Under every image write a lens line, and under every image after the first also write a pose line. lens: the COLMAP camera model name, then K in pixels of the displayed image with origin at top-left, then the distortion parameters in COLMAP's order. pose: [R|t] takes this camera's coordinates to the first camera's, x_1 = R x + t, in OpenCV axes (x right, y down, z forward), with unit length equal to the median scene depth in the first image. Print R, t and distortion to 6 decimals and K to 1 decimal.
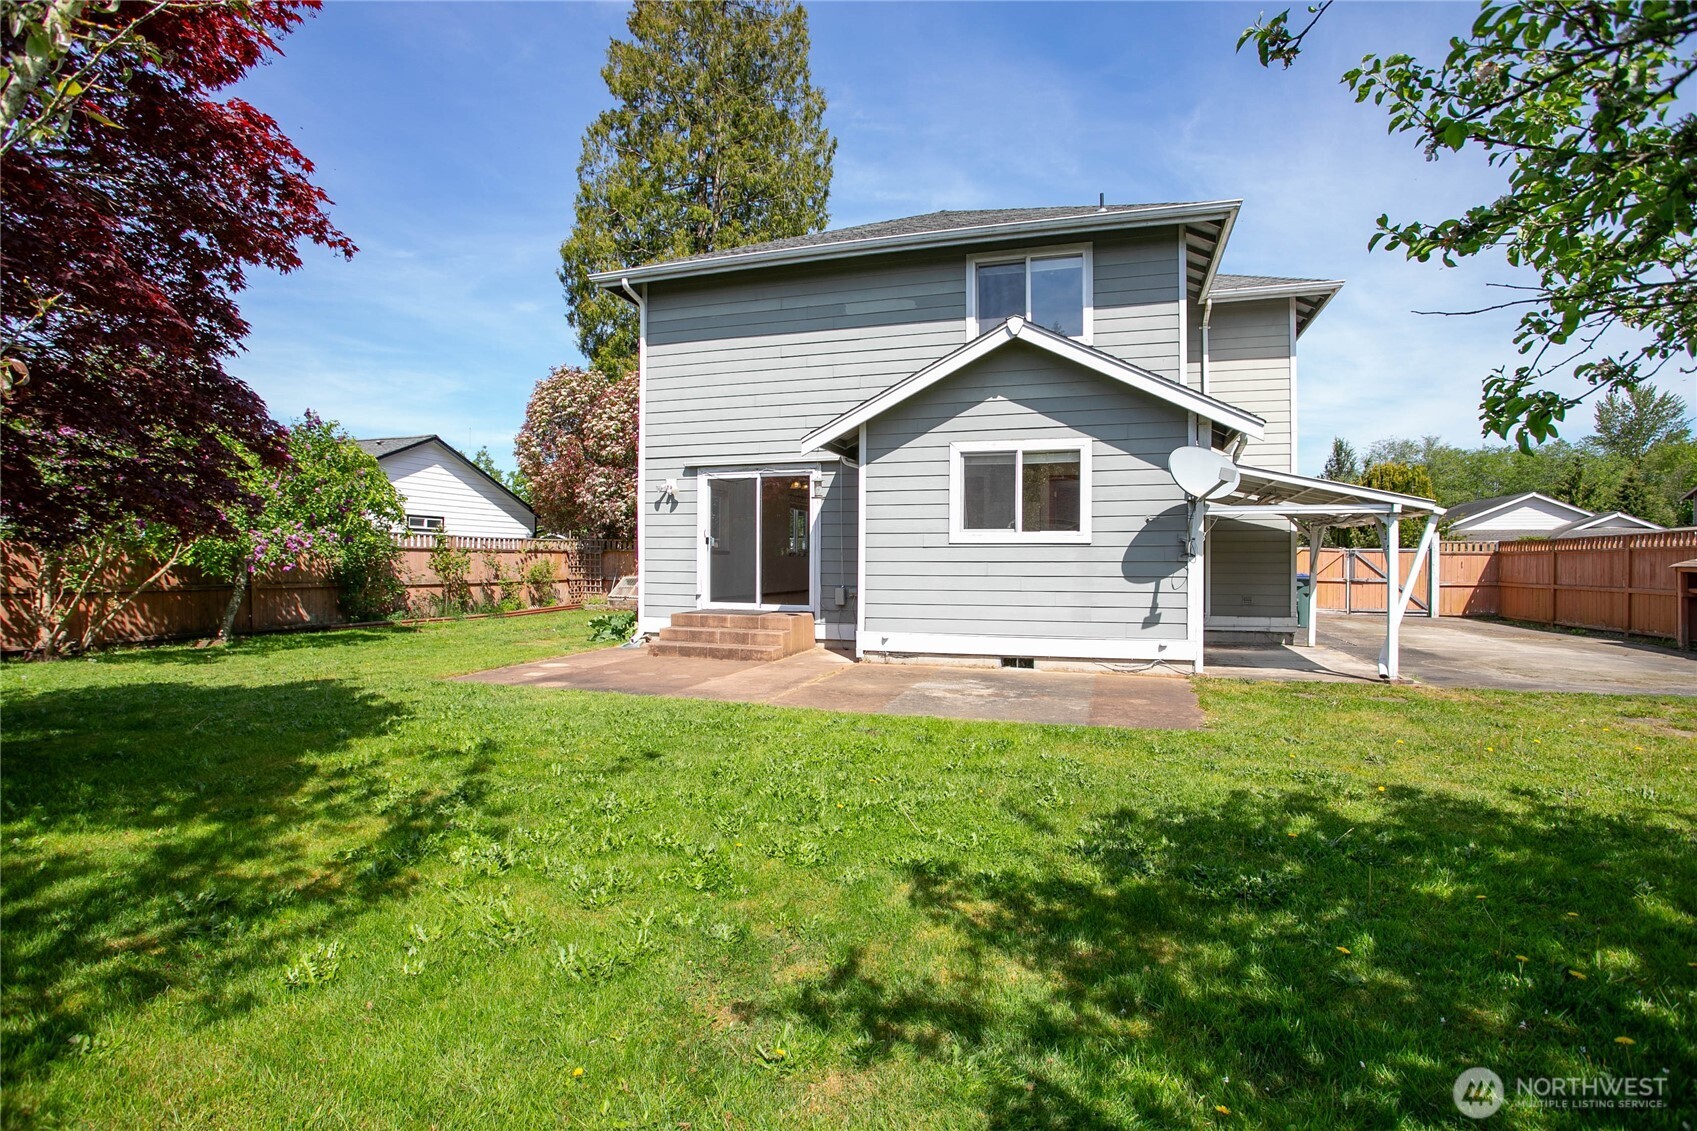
lens RADIAL K [[812.1, 0, 841.1], [0, 812.1, 568.6], [0, 0, 1]] dist [-0.056514, 0.000453]
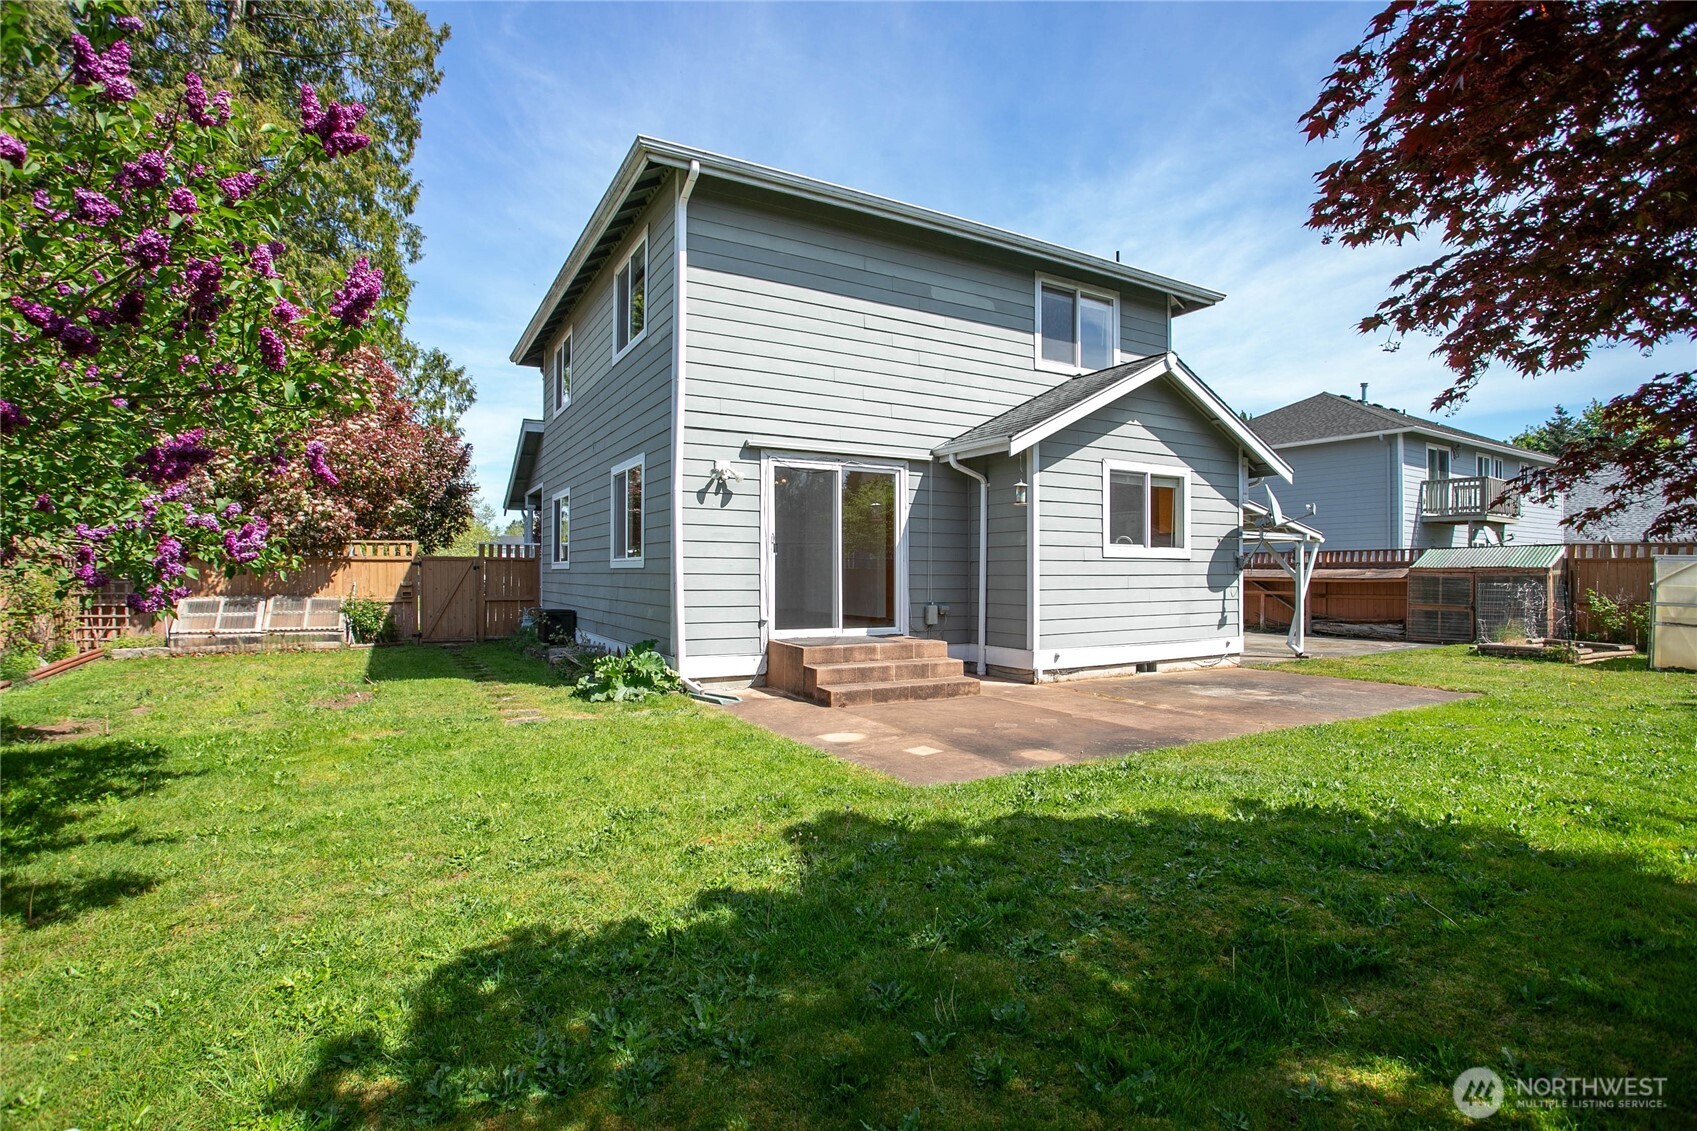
lens RADIAL K [[812.1, 0, 841.1], [0, 812.1, 568.6], [0, 0, 1]] dist [-0.056514, 0.000453]
pose [[0.678537, 0.000823, 0.734566, -0.690517], [0.006781, 0.999950, -0.007384, -0.009602], [-0.734535, 0.009991, 0.678497, 0.456980]]
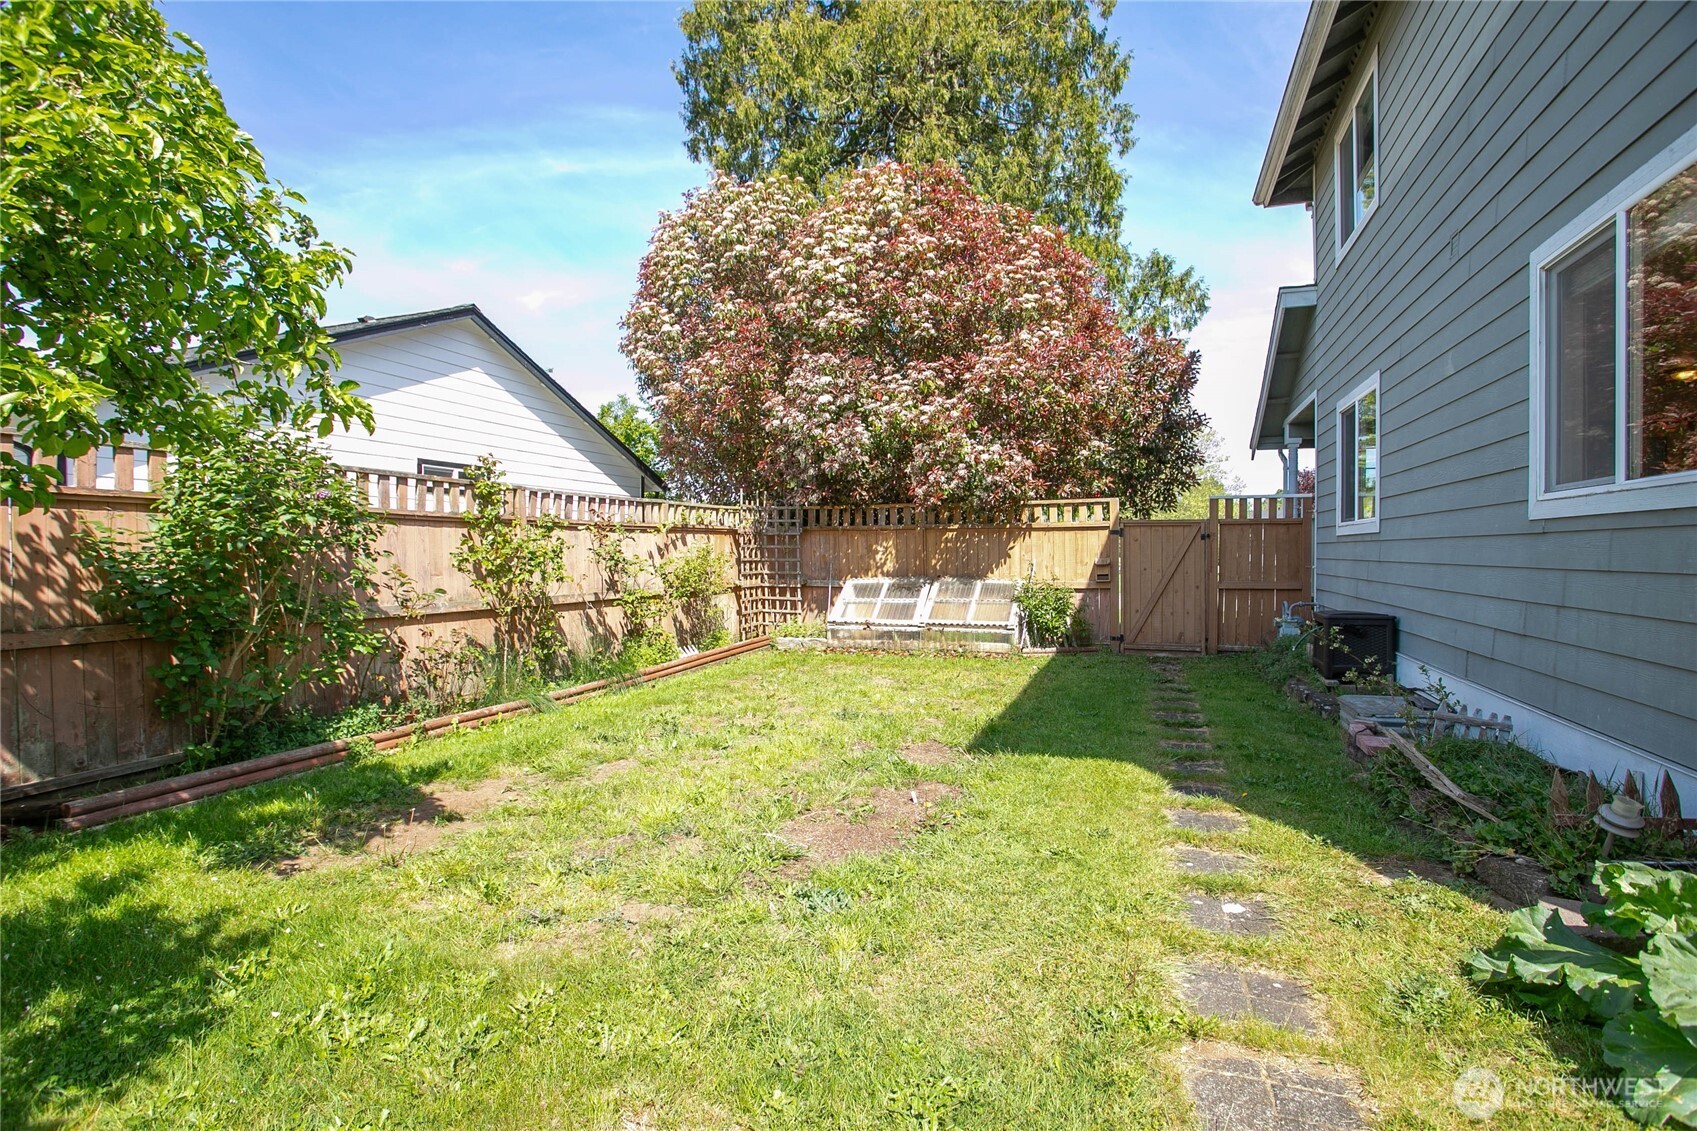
lens RADIAL K [[828.0, 0, 849.1], [0, 828.0, 570.0], [0, 0, 1]] dist [-0.078439, 0.040247]
pose [[0.999258, -0.010574, -0.037031, -0.470367], [0.011004, 0.999874, 0.011423, -0.003931], [0.036905, -0.011822, 0.999249, 0.924852]]
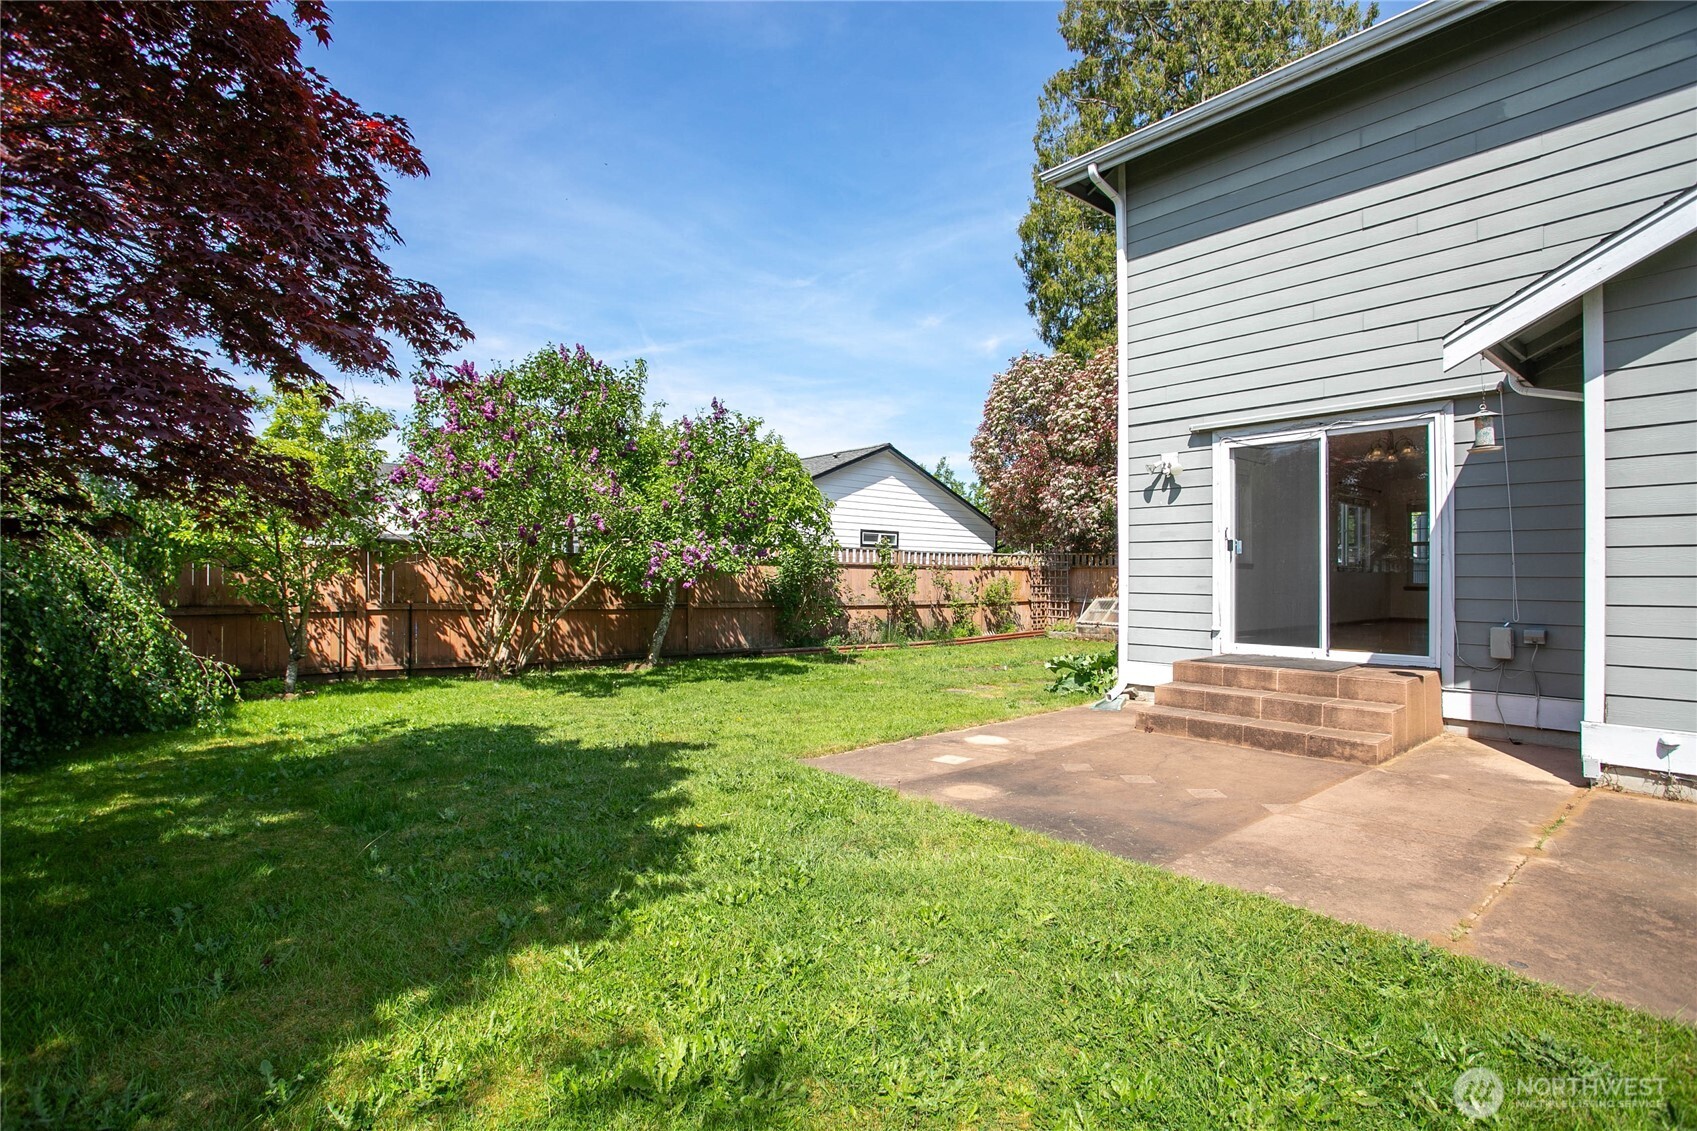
lens RADIAL K [[828.0, 0, 849.1], [0, 828.0, 570.0], [0, 0, 1]] dist [-0.078439, 0.040247]
pose [[0.850901, -0.006898, -0.525281, -0.086513], [-0.004643, 0.999776, -0.020650, -0.000753], [0.525306, 0.020010, 0.850678, 0.313959]]
